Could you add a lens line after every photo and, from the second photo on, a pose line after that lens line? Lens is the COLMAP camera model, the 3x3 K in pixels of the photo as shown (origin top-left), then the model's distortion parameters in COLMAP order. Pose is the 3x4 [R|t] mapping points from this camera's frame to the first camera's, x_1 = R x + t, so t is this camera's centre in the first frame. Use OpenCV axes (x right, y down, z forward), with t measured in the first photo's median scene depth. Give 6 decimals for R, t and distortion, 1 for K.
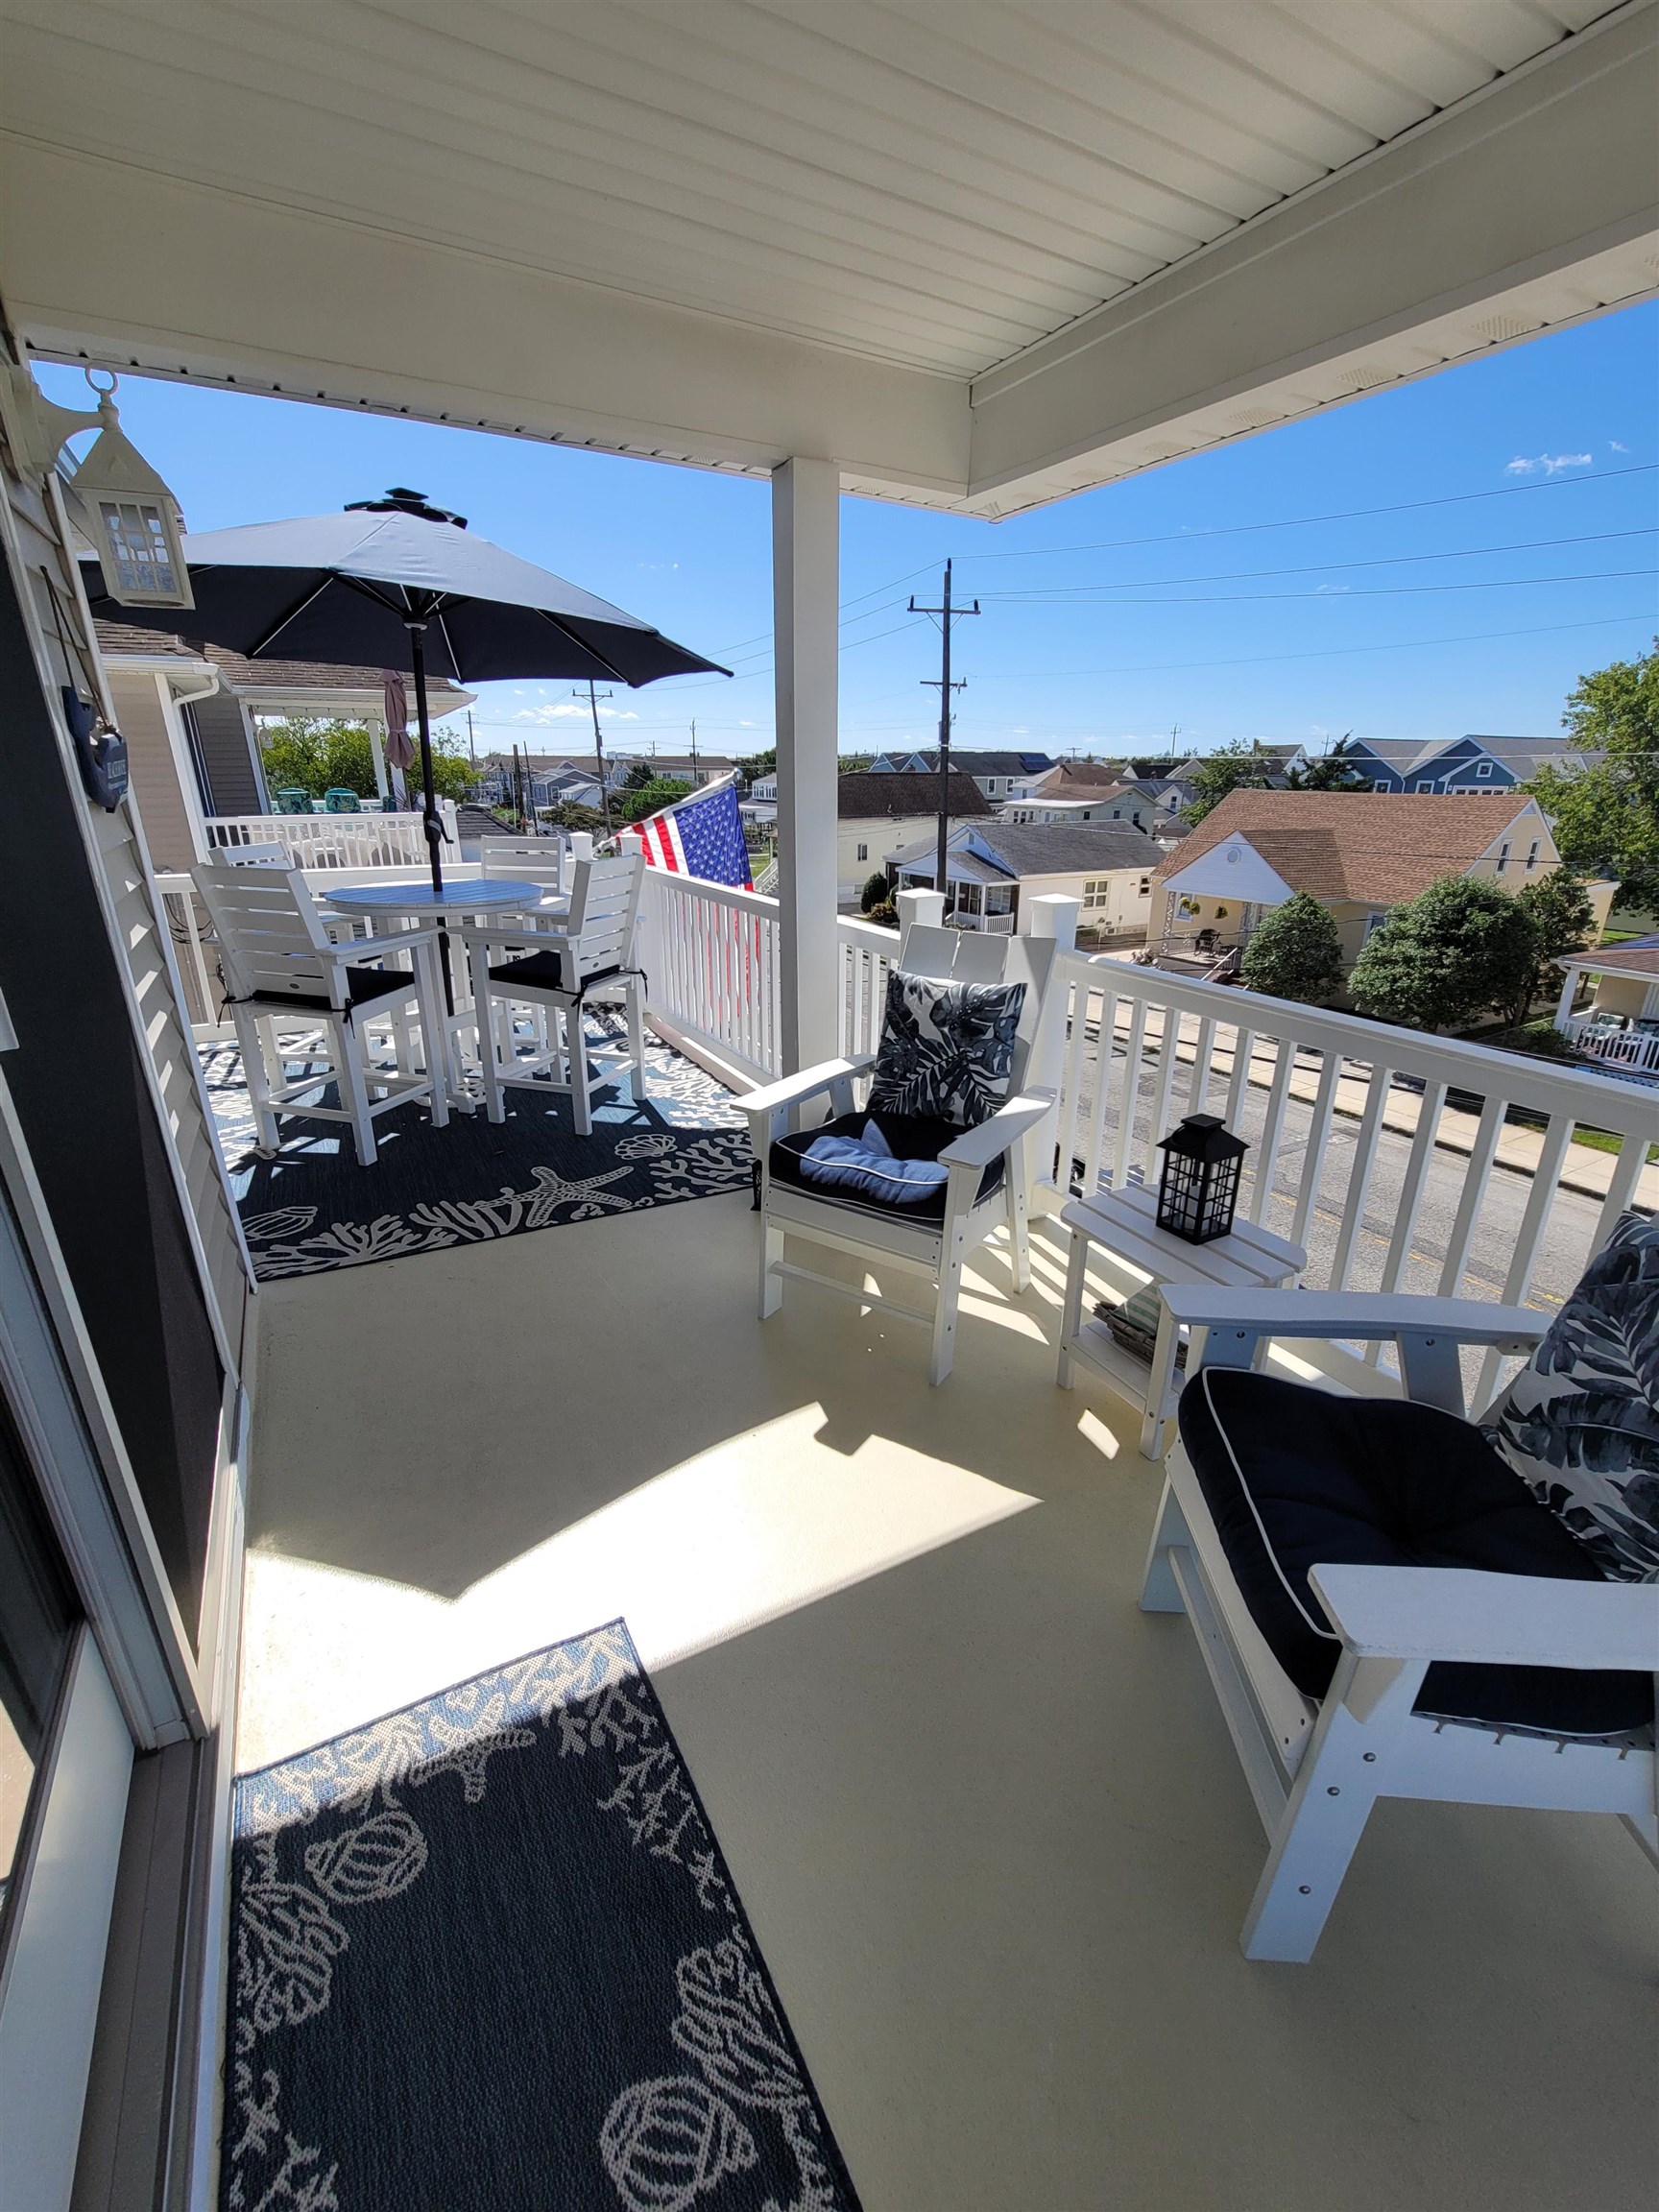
lens RADIAL K [[941.4, 0, 837.5], [0, 941.4, 1113.7], [0, 0, 1]] dist [-0.001753, -0.000066]
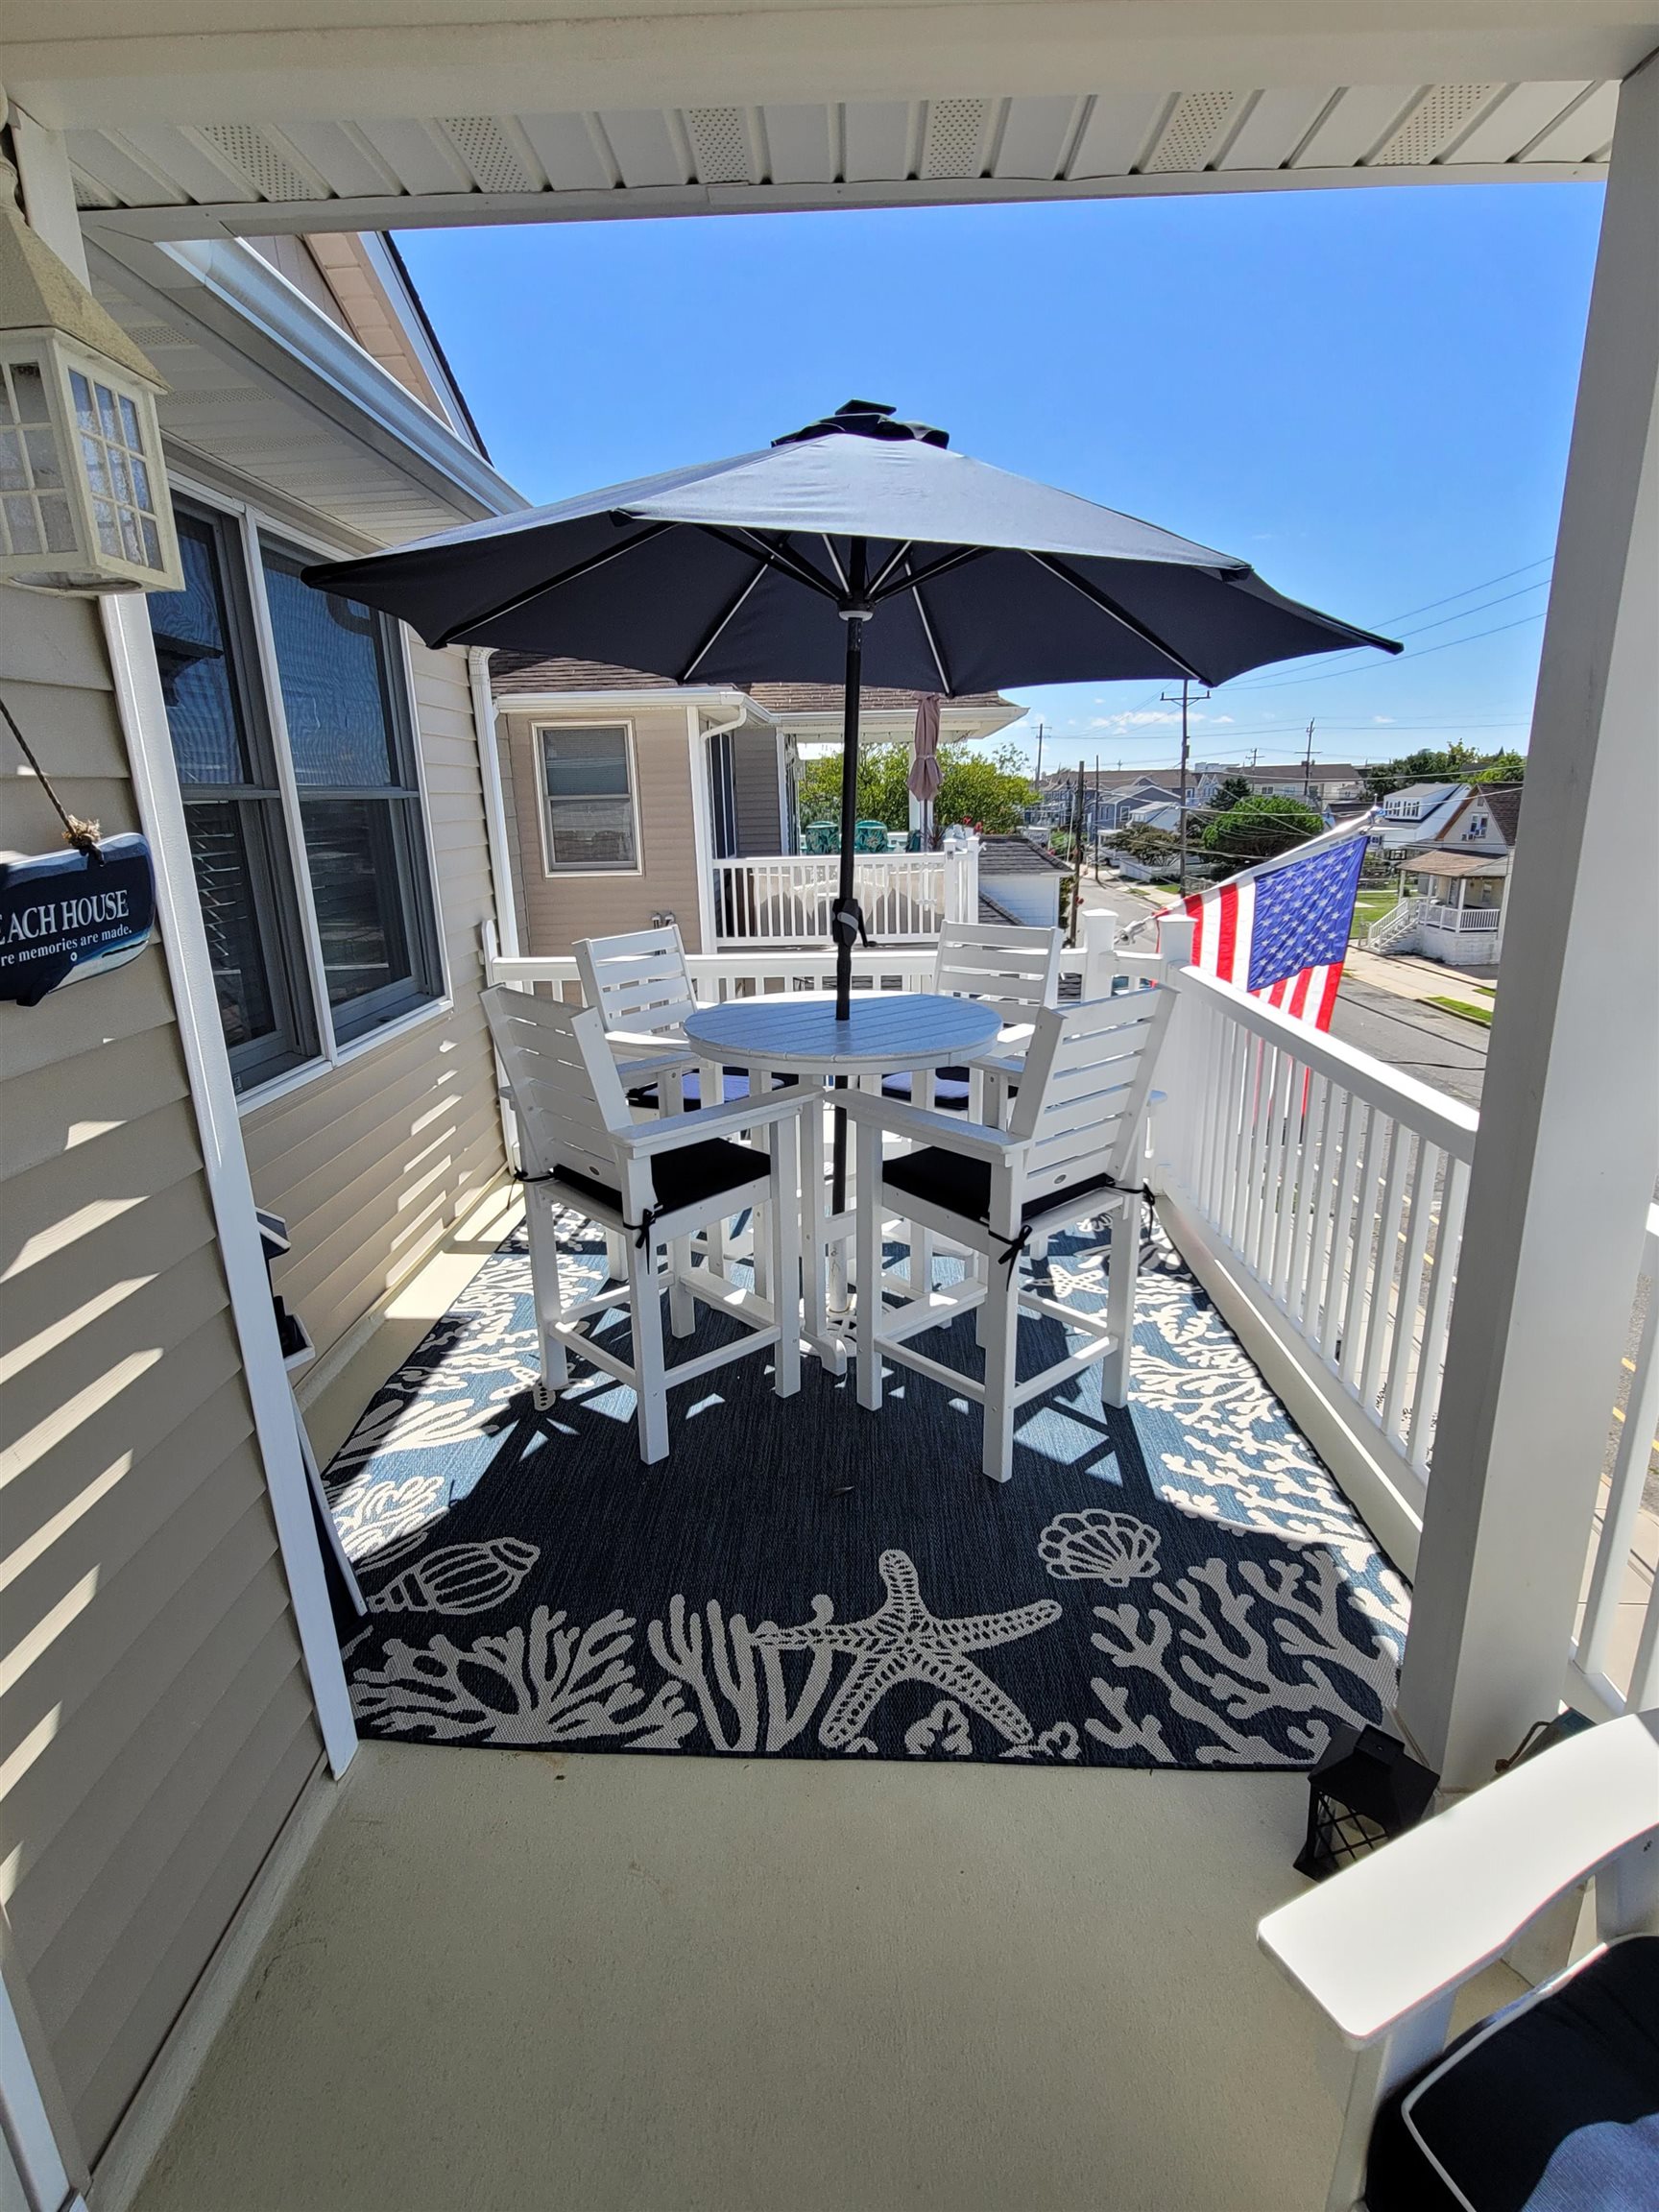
lens RADIAL K [[1136.2, 0, 820.8], [0, 1136.2, 1111.3], [0, 0, 1]] dist [-0.008476, -0.000477]
pose [[0.861720, 0.114054, -0.494399, -0.051096], [-0.148603, 0.988411, -0.030991, -0.151997], [0.485135, 0.100175, 0.868682, 0.338178]]
